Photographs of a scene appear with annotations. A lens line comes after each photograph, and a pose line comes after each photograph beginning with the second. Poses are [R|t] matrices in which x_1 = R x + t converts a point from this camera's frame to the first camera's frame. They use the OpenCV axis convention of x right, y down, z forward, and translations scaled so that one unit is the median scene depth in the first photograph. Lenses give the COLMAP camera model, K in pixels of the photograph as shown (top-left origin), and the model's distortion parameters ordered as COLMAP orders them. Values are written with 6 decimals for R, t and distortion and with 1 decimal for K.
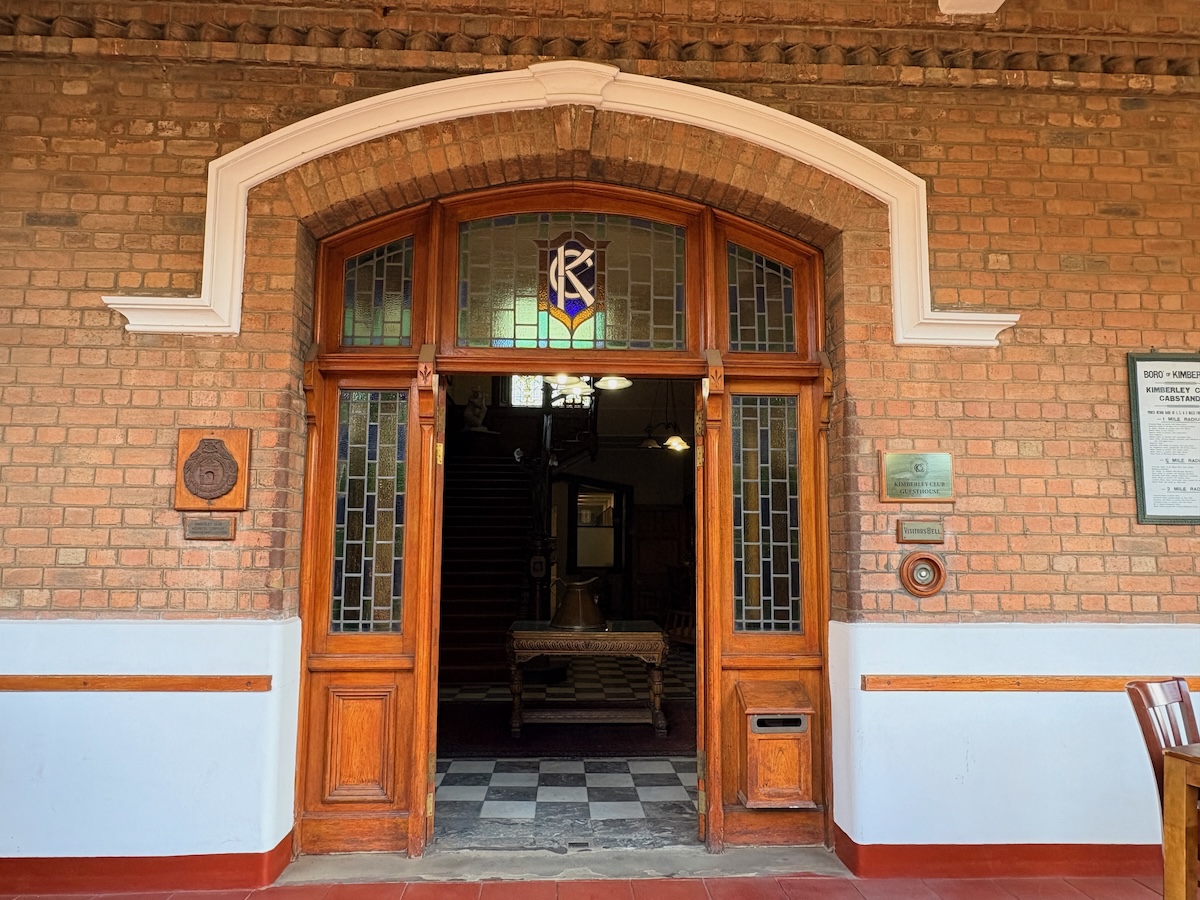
lens RADIAL K [[795.4, 0, 600.0], [0, 795.4, 450.0], [0, 0, 1]] dist [0.001834, 0.002506]
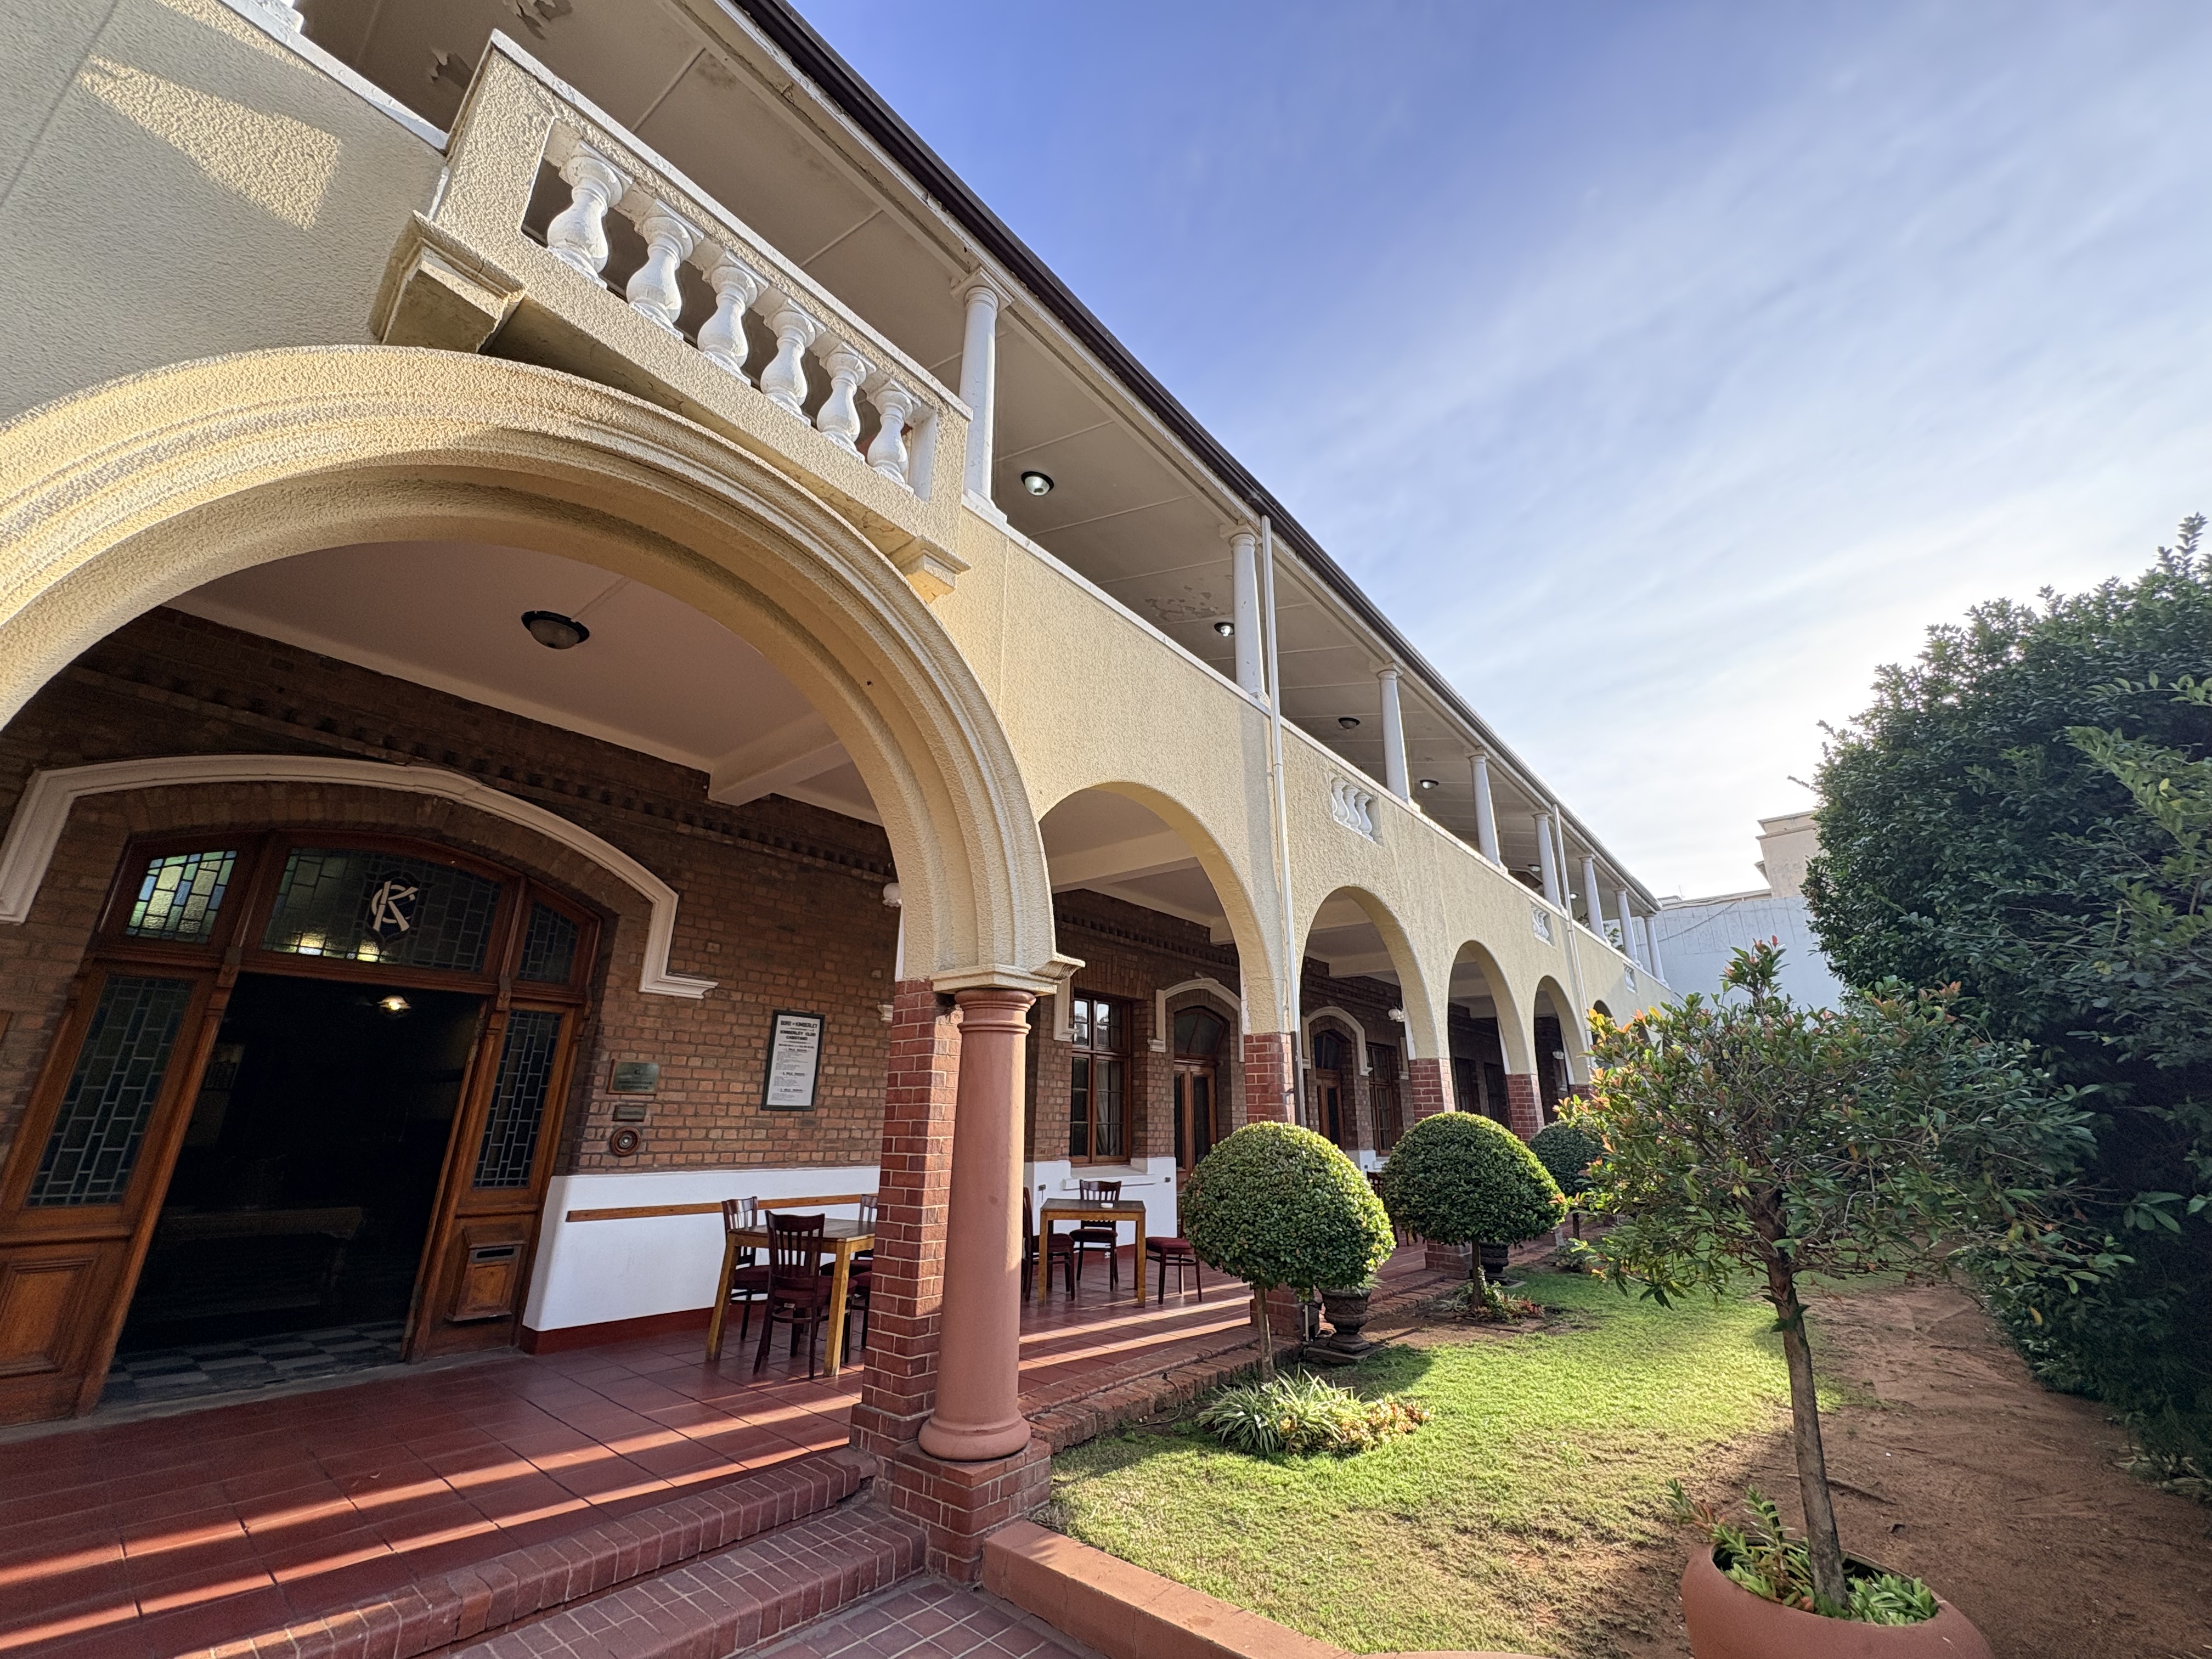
lens RADIAL K [[889.2, 0, 1106.0], [0, 889.2, 829.5], [0, 0, 1]] dist [0.001603, -0.000309]
pose [[0.681324, 0.230474, 0.694751, -0.306547], [-0.093148, 0.968720, -0.230012, -0.123404], [-0.726031, 0.091998, 0.681480, -0.928836]]
